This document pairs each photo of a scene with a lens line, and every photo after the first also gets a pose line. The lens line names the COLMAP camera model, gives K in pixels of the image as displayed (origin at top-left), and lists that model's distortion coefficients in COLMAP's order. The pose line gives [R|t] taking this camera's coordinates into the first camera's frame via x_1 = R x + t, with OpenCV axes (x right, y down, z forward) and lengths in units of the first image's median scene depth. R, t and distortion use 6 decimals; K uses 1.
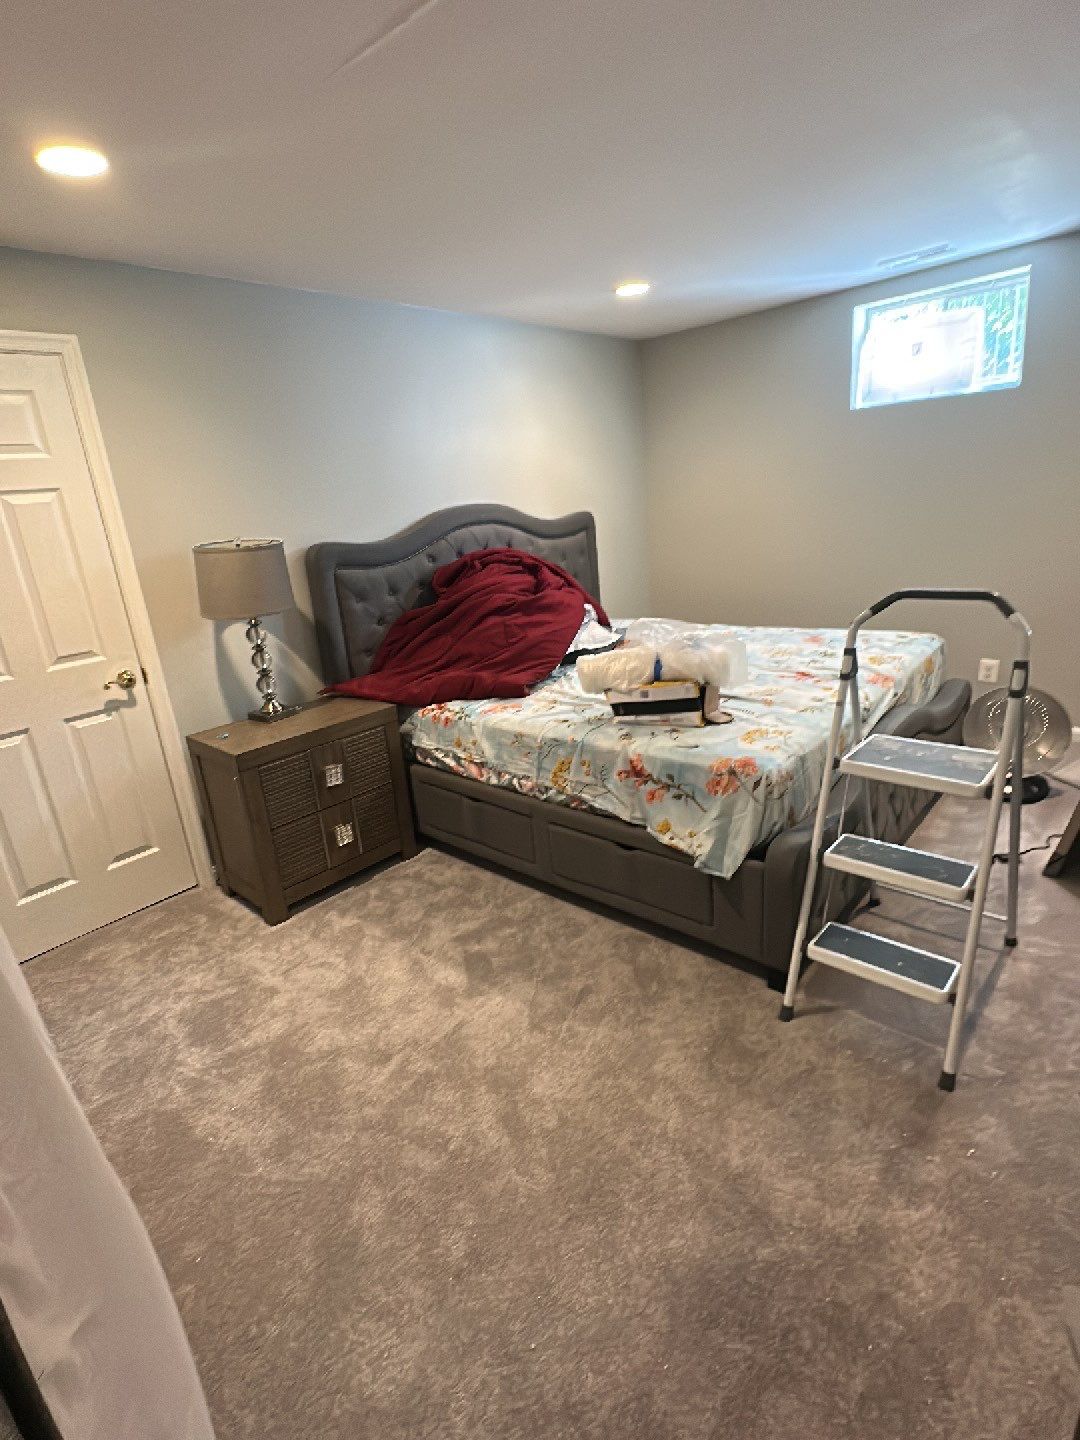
lens RADIAL K [[730.6, 0, 543.5], [0, 730.6, 722.8], [0, 0, 1]] dist [-0.000942, -0.001092]
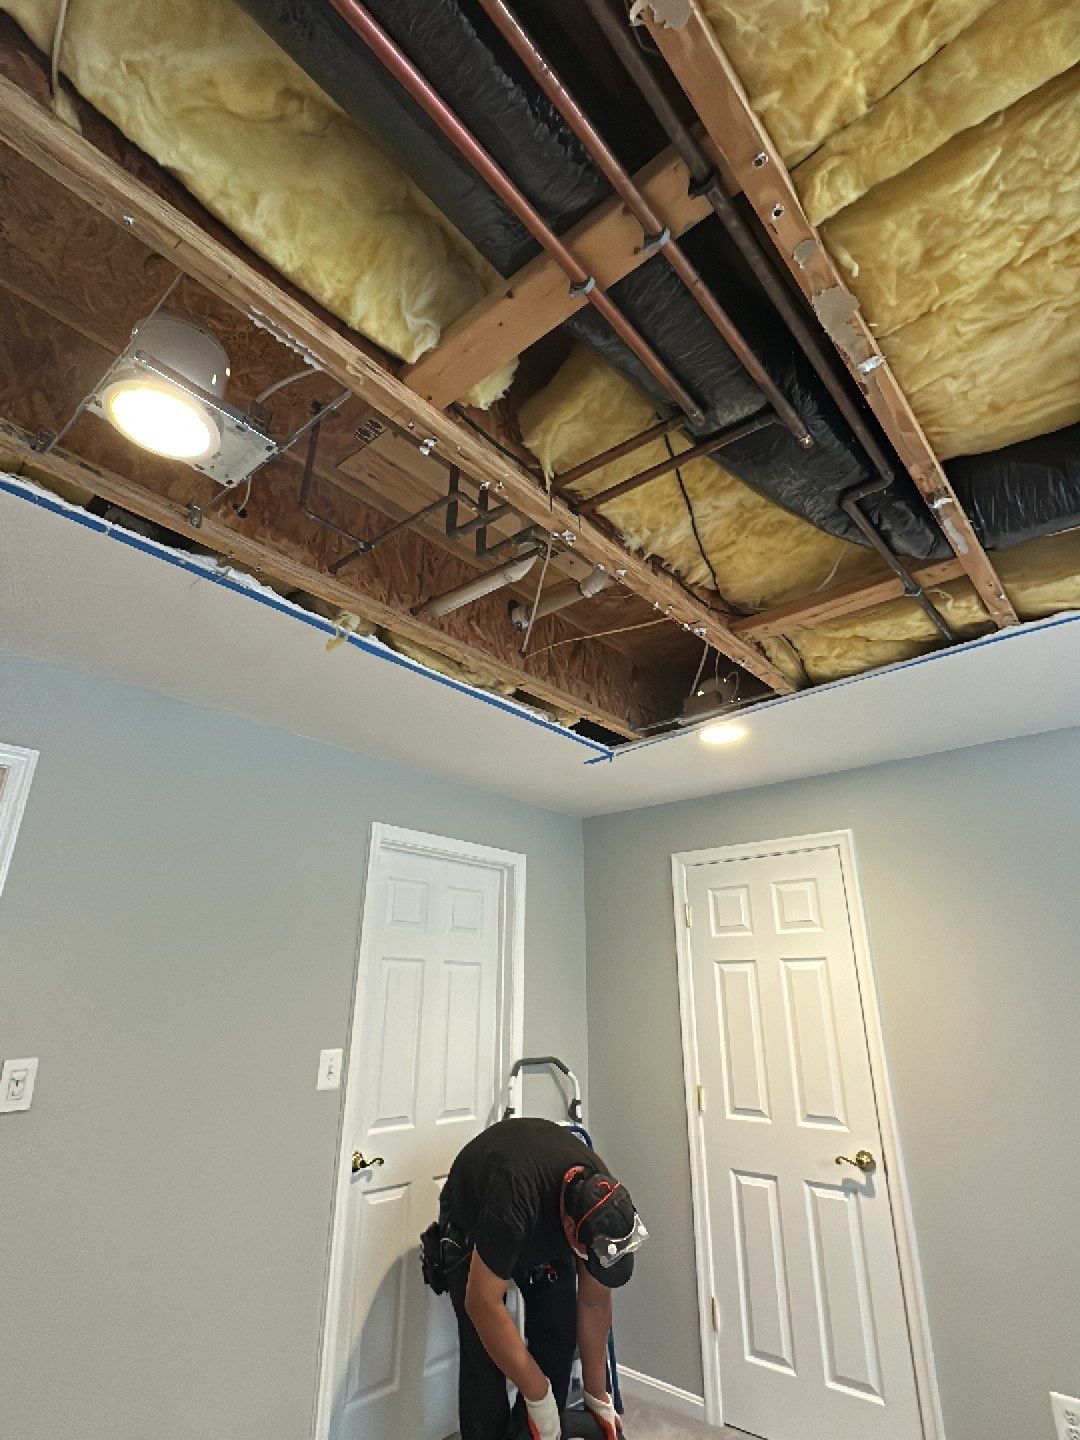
lens RADIAL K [[730.6, 0, 541.4], [0, 730.6, 718.4], [0, 0, 1]] dist [-0.000942, -0.001092]
pose [[0.030712, -0.270167, -0.962324, 0.495787], [-0.311205, 0.912338, -0.266066, -0.207883], [0.949846, 0.307652, -0.056057, 0.497405]]
